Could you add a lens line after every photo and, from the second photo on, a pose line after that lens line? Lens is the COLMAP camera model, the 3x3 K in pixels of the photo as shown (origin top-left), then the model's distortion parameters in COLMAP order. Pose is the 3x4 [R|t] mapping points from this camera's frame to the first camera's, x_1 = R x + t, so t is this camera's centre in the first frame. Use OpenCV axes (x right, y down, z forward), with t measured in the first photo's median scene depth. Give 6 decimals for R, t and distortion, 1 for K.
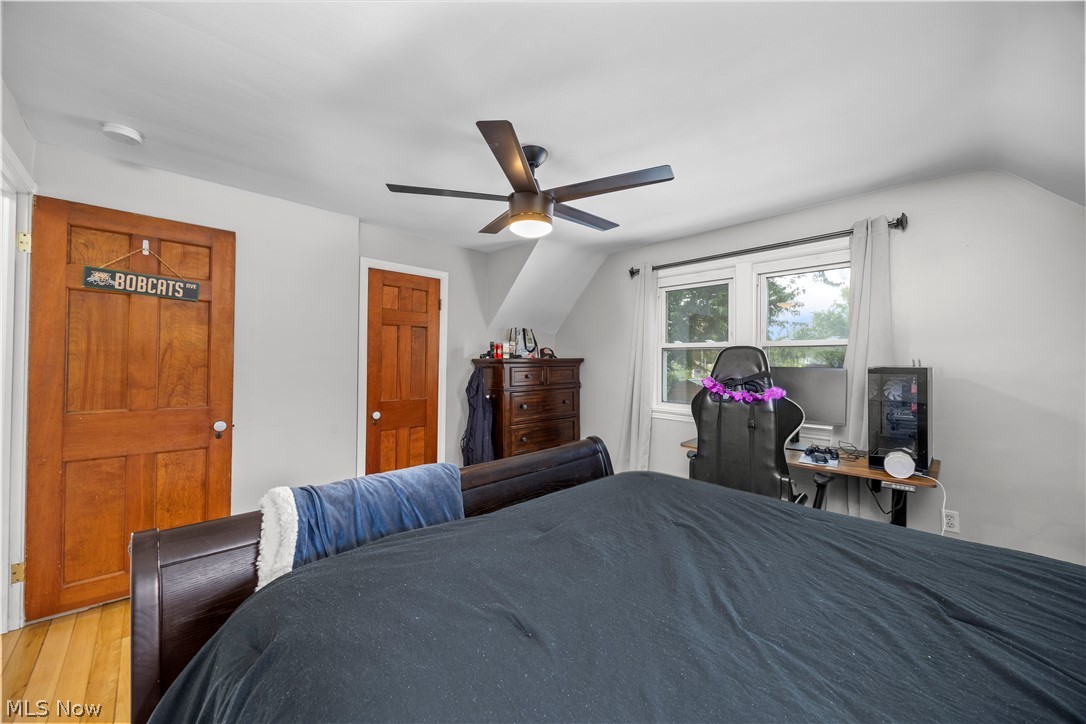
lens RADIAL K [[429.9, 0, 543.2], [0, 429.9, 359.5], [0, 0, 1]] dist [0.001234, -0.000073]
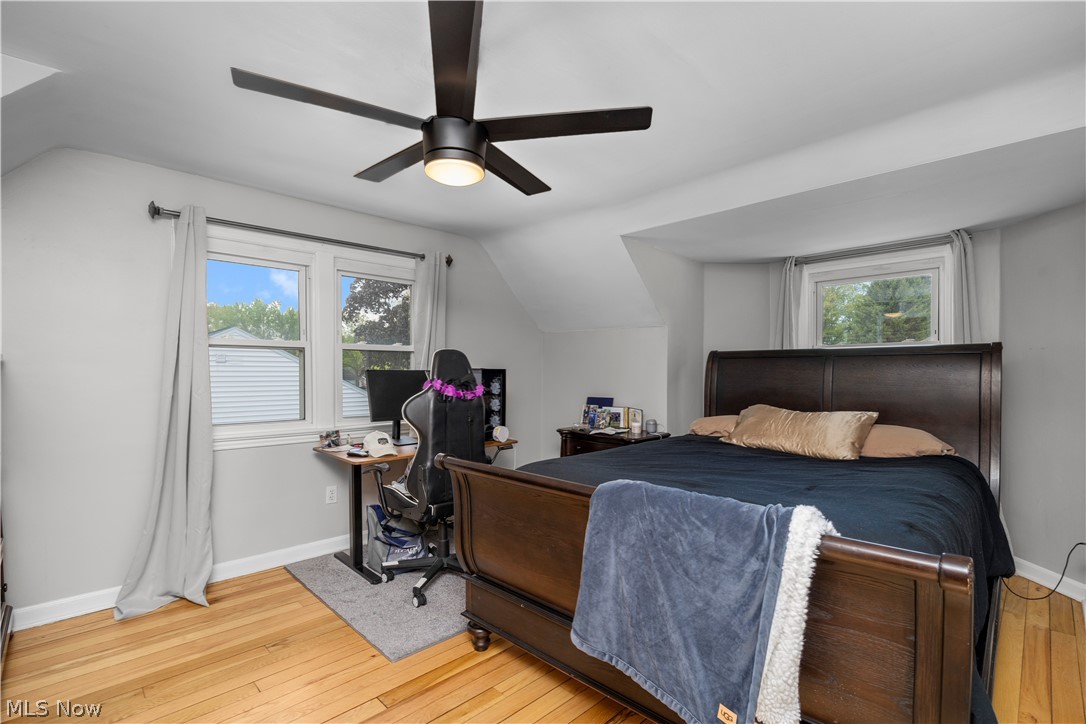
lens RADIAL K [[512.6, 0, 539.4], [0, 512.6, 369.9], [0, 0, 1]] dist [-0.000754, -0.000096]
pose [[-0.049631, -0.006598, 0.998746, -0.628924], [0.002560, 0.999974, 0.006734, 0.010618], [-0.998764, 0.002891, -0.049613, 0.632954]]
